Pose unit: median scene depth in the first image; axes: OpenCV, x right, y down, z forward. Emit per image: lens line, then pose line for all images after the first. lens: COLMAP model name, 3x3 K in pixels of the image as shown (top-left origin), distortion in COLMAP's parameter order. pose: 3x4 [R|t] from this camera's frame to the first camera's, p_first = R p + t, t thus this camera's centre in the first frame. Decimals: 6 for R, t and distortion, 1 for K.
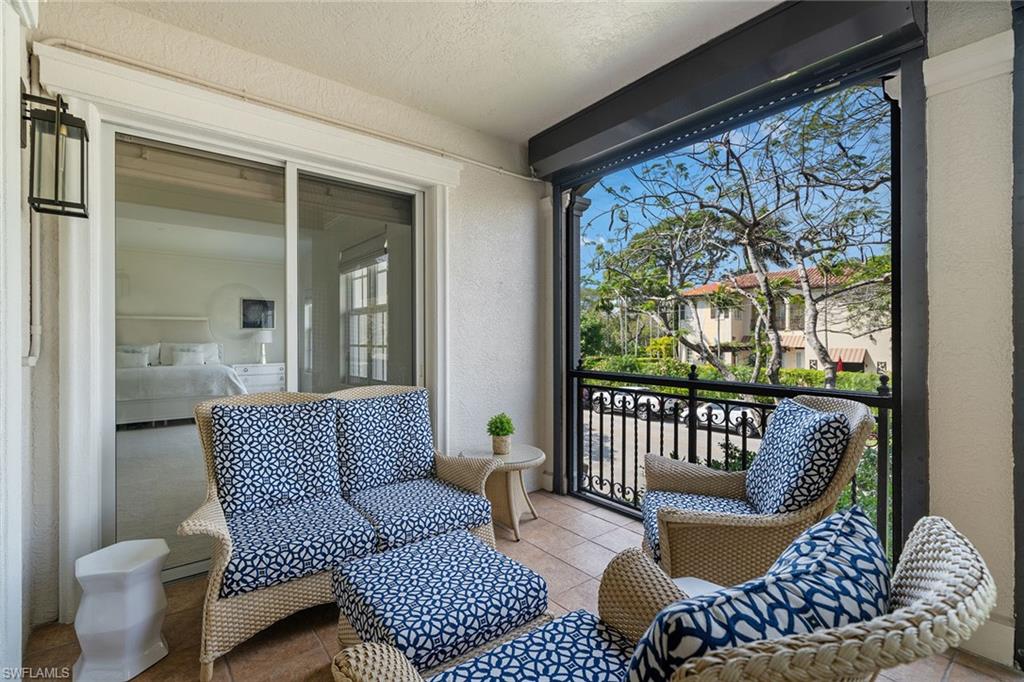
lens RADIAL K [[461.0, 0, 512.0], [0, 461.0, 341.0], [0, 0, 1]] dist [0.001552, 0.000018]
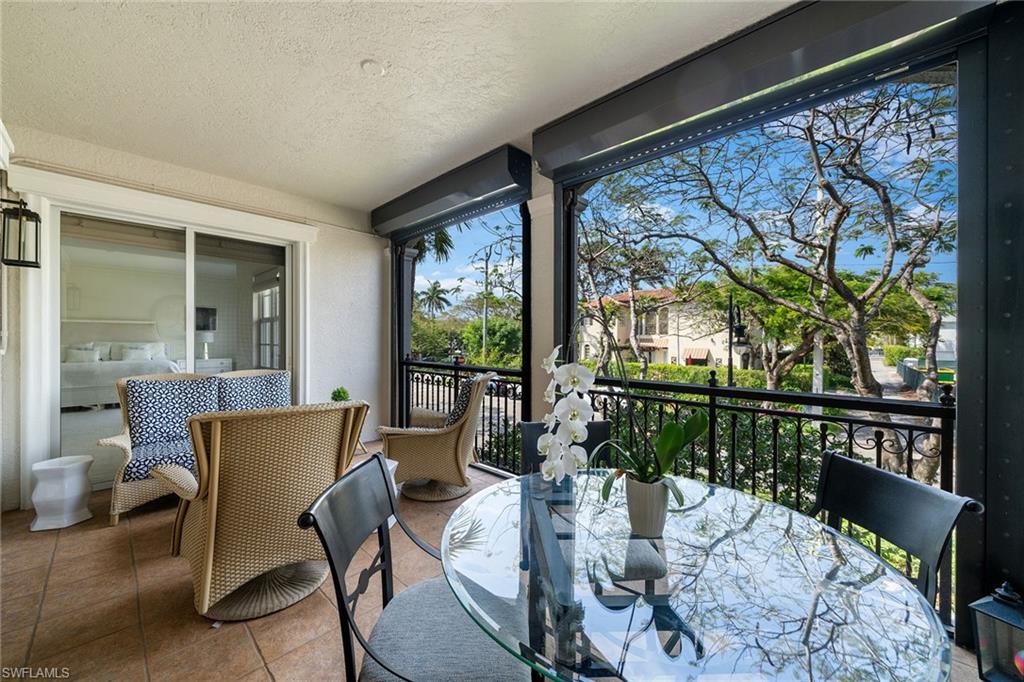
lens RADIAL K [[386.2, 0, 509.2], [0, 386.2, 342.9], [0, 0, 1]] dist [0.000778, -0.000121]
pose [[0.990995, 0.003705, 0.133850, 0.365183], [-0.004092, 0.999988, 0.002618, -0.001106], [-0.133839, -0.003142, 0.990998, -0.389475]]
